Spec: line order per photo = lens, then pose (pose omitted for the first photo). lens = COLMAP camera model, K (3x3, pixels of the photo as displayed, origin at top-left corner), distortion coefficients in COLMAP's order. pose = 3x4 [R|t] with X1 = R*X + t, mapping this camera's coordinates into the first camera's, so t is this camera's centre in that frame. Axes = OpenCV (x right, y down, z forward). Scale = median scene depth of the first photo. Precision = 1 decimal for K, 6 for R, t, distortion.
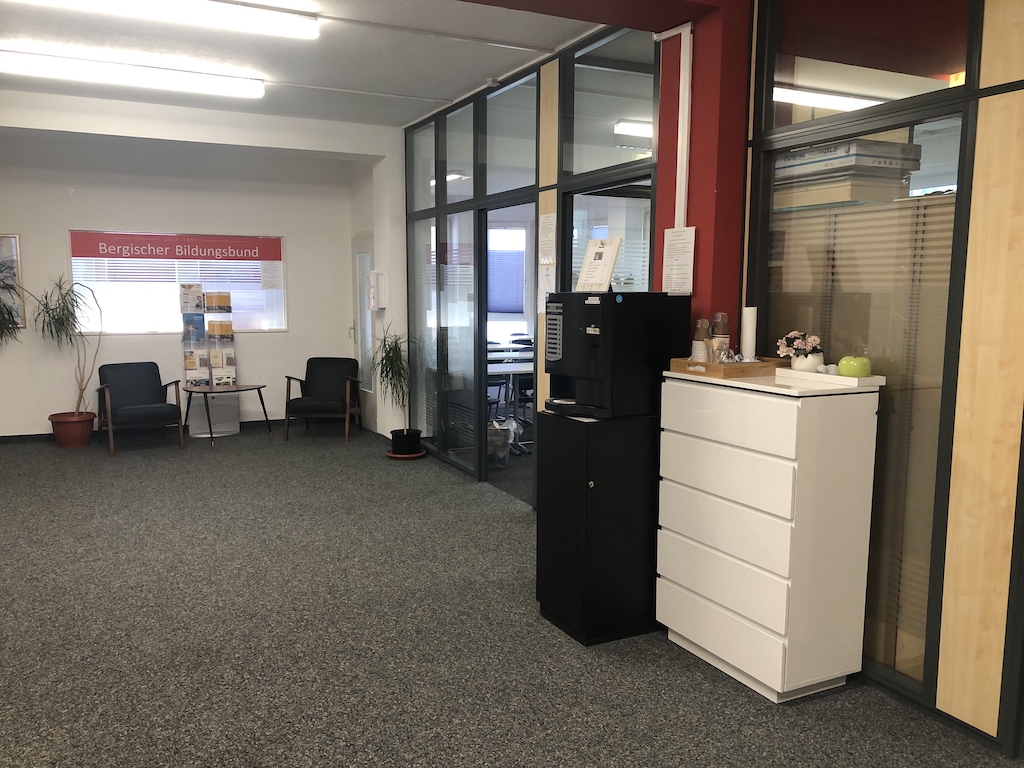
lens RADIAL K [[831.4, 0, 512.0], [0, 831.4, 384.0], [0, 0, 1]] dist [0.015940, 0.004466]
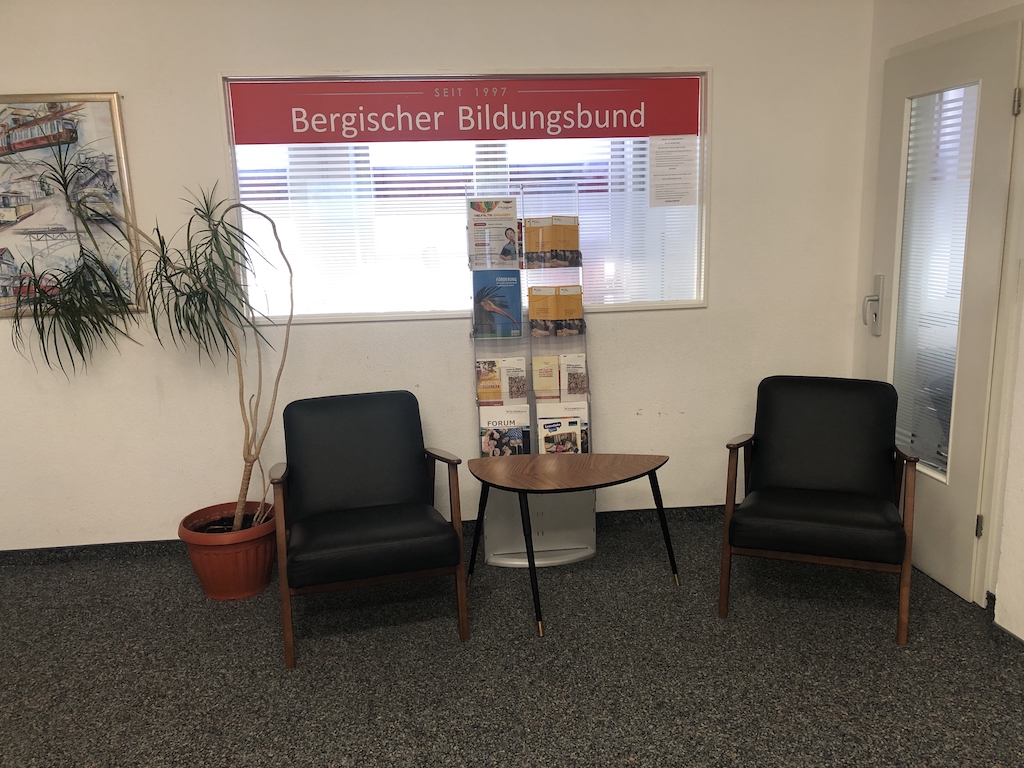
lens RADIAL K [[836.5, 0, 514.5], [0, 836.5, 376.4], [0, 0, 1]] dist [0.050132, -0.045568]
pose [[0.939516, 0.042958, -0.339800, -0.227097], [-0.009121, 0.994889, 0.100557, -0.074010], [0.342383, -0.091376, 0.935106, 0.601328]]
